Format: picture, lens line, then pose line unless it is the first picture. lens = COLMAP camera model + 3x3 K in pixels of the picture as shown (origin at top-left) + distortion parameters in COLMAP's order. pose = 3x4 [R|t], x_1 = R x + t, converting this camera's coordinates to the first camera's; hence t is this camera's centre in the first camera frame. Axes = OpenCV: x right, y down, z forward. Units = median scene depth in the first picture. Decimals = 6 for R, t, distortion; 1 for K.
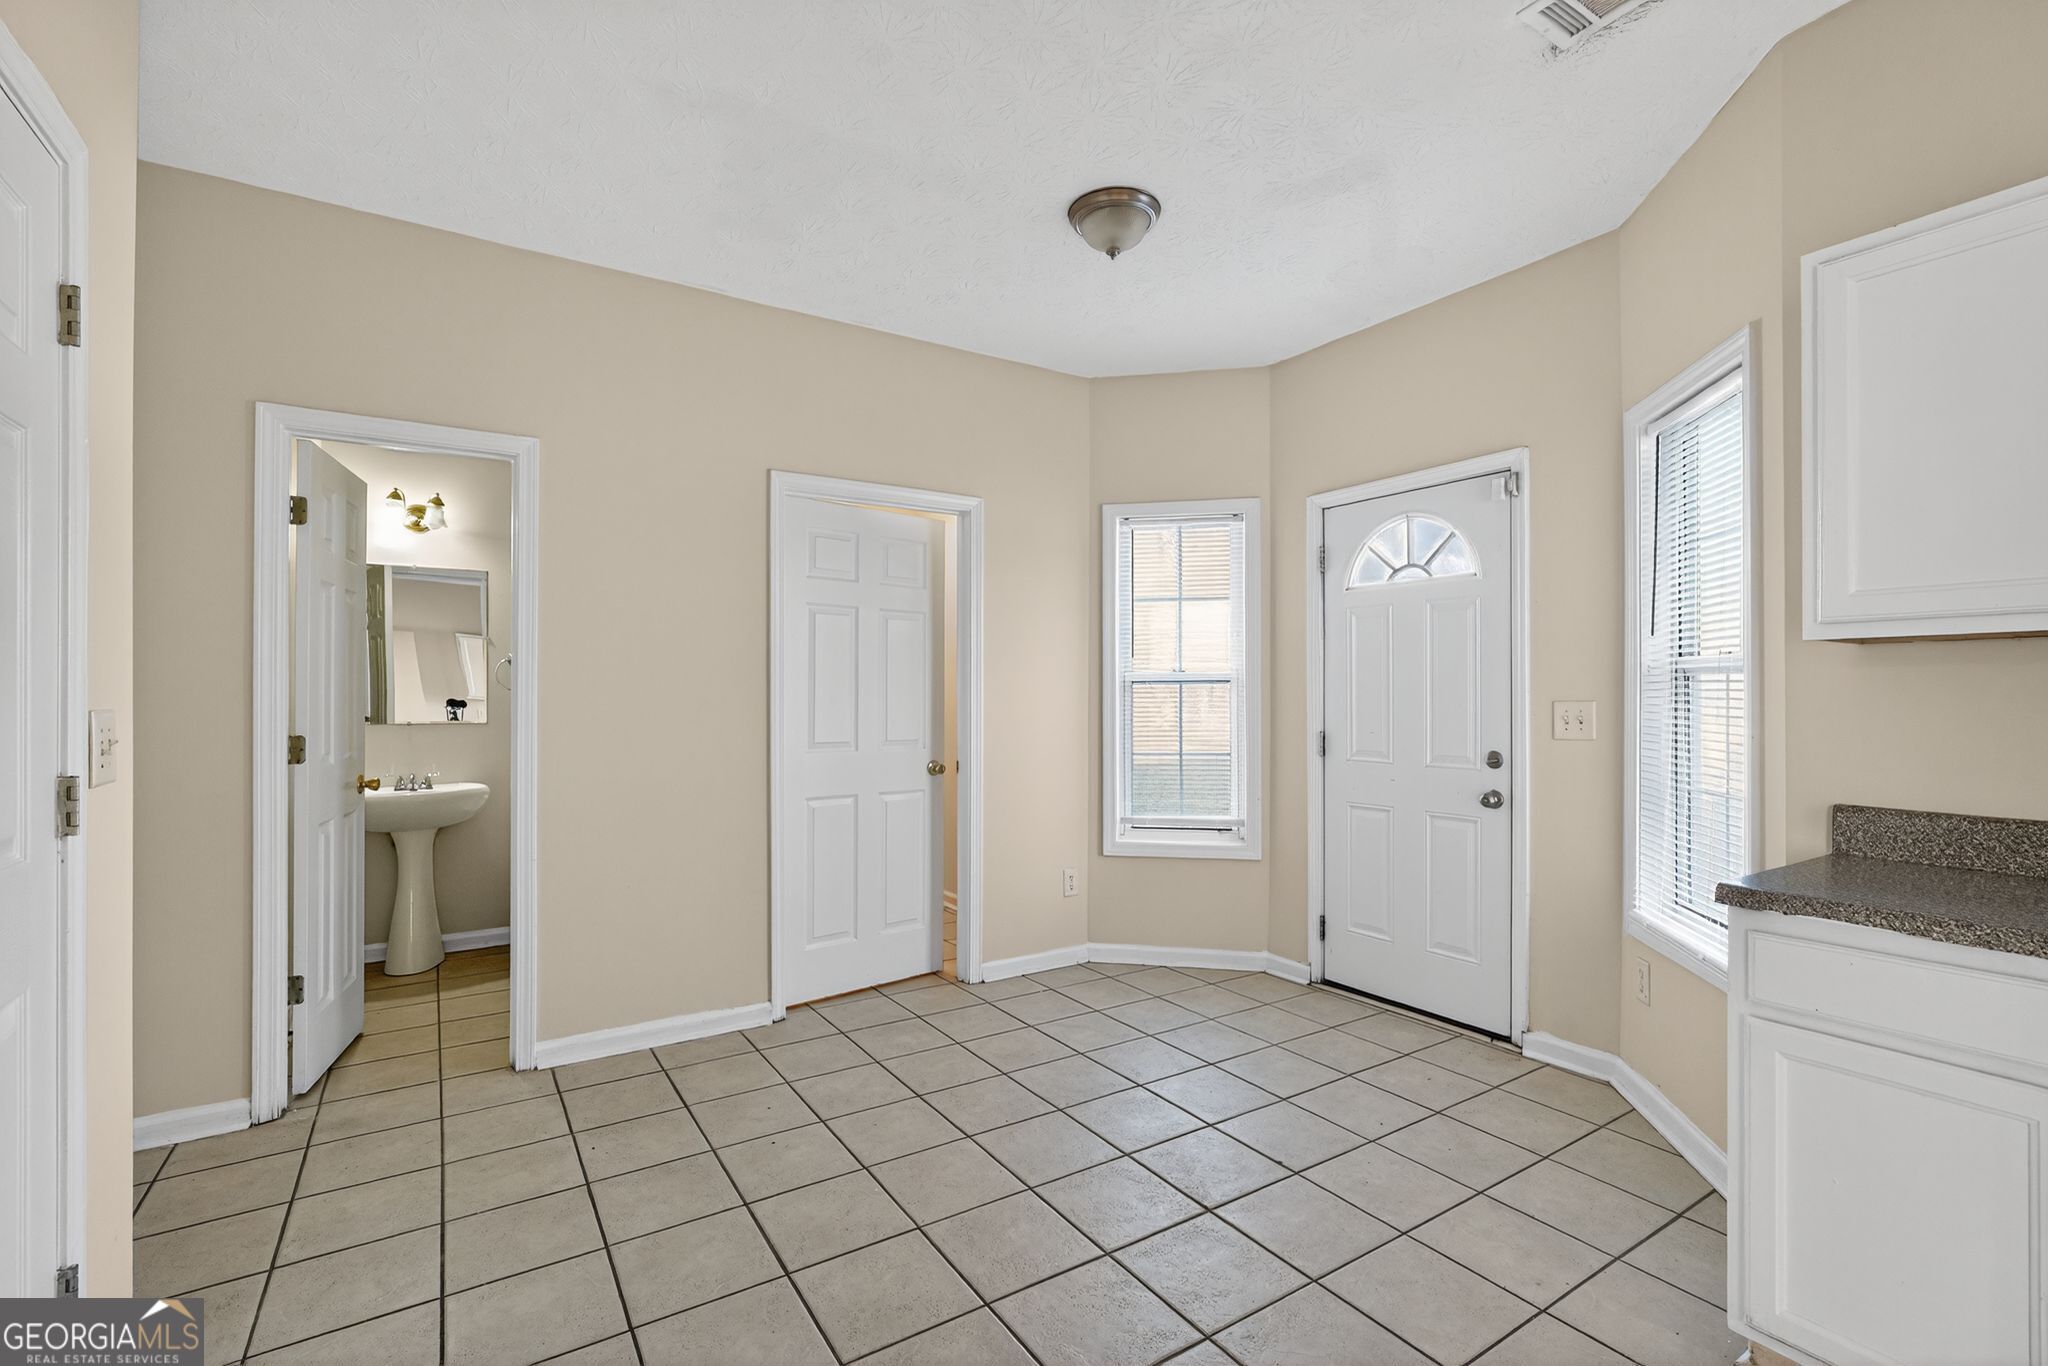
lens RADIAL K [[896.5, 0, 1019.4], [0, 896.5, 693.3], [0, 0, 1]] dist [-0.011318, 0.001699]
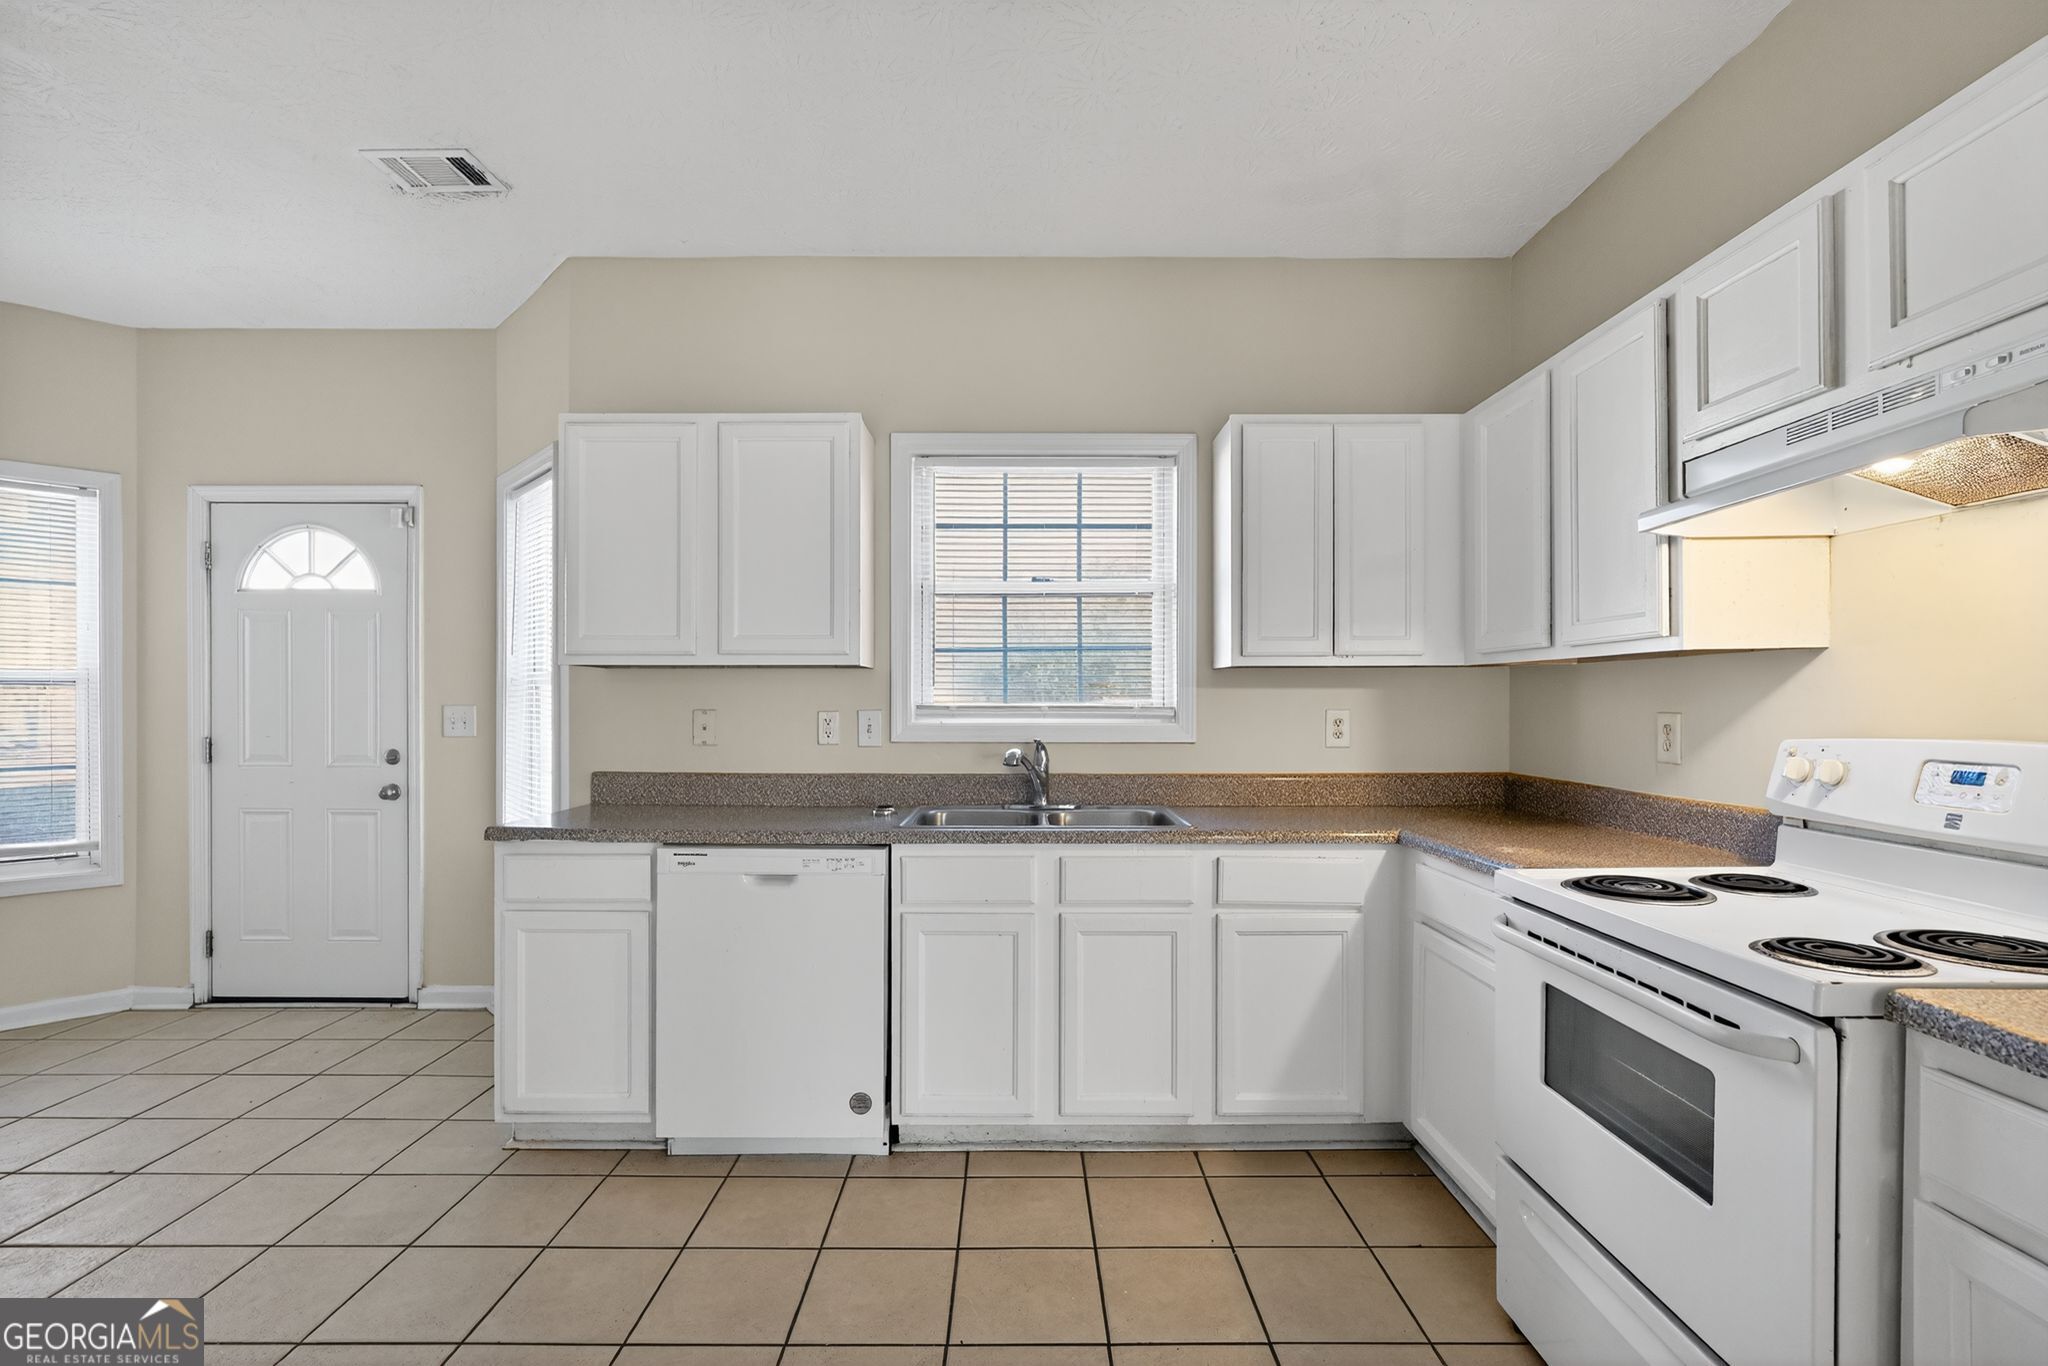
lens RADIAL K [[896.5, 0, 1027.7], [0, 896.5, 710.7], [0, 0, 1]] dist [-0.011318, 0.001699]
pose [[0.532746, -0.002698, 0.846271, 0.004873], [-0.007324, 0.999943, 0.007799, 0.001277], [-0.846243, -0.010353, 0.532696, -0.281387]]
